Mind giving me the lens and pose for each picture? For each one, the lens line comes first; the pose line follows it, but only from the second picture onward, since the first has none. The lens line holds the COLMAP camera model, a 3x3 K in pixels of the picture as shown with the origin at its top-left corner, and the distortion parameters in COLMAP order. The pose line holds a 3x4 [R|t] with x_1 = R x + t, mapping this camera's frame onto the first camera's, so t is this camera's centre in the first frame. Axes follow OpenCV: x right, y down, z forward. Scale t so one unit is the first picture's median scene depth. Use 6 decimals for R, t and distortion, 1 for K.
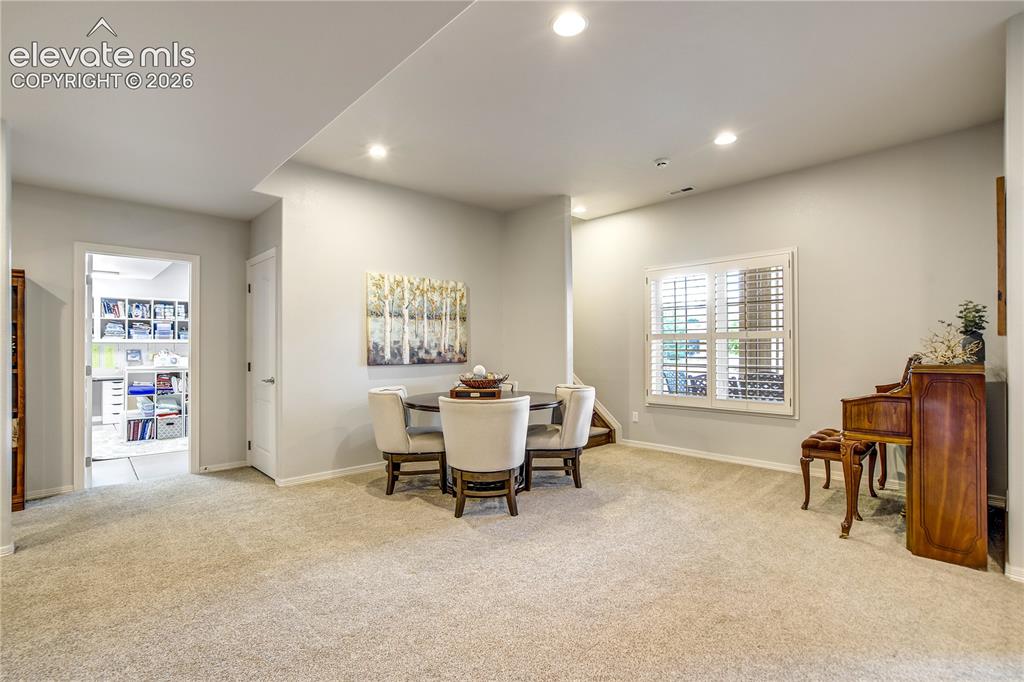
lens RADIAL K [[481.6, 0, 514.5], [0, 481.6, 345.3], [0, 0, 1]] dist [0.003344, 0.000367]
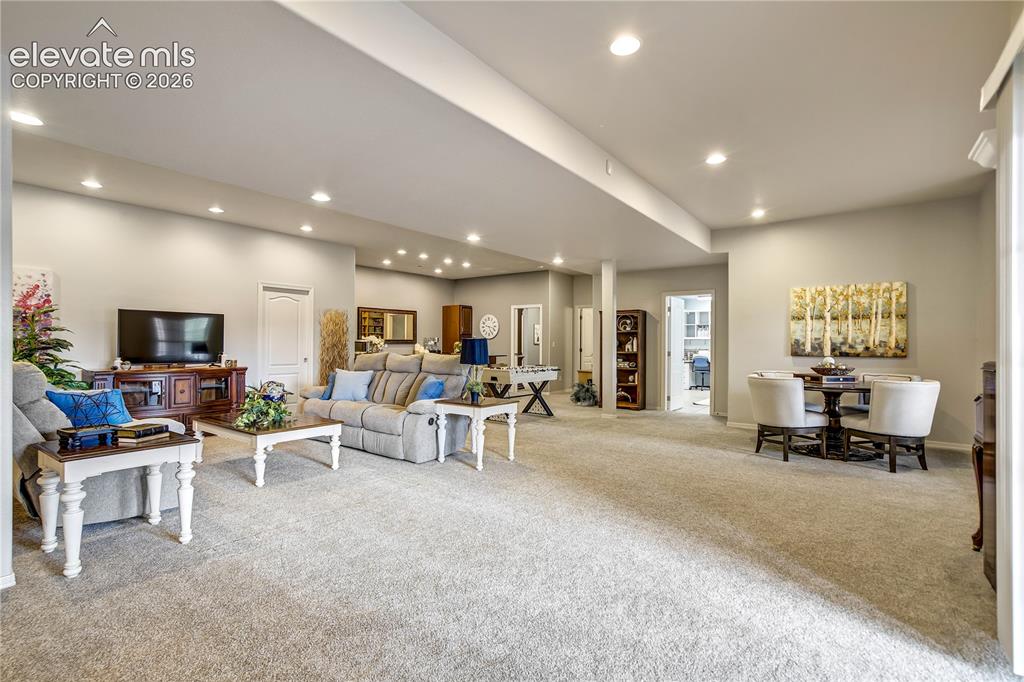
lens RADIAL K [[481.6, 0, 513.1], [0, 481.6, 340.3], [0, 0, 1]] dist [0.003344, 0.000367]
pose [[0.165019, 0.002977, -0.986286, 0.850570], [0.004161, 0.999984, 0.003714, -0.010279], [0.986282, -0.004717, 0.165004, -0.014971]]
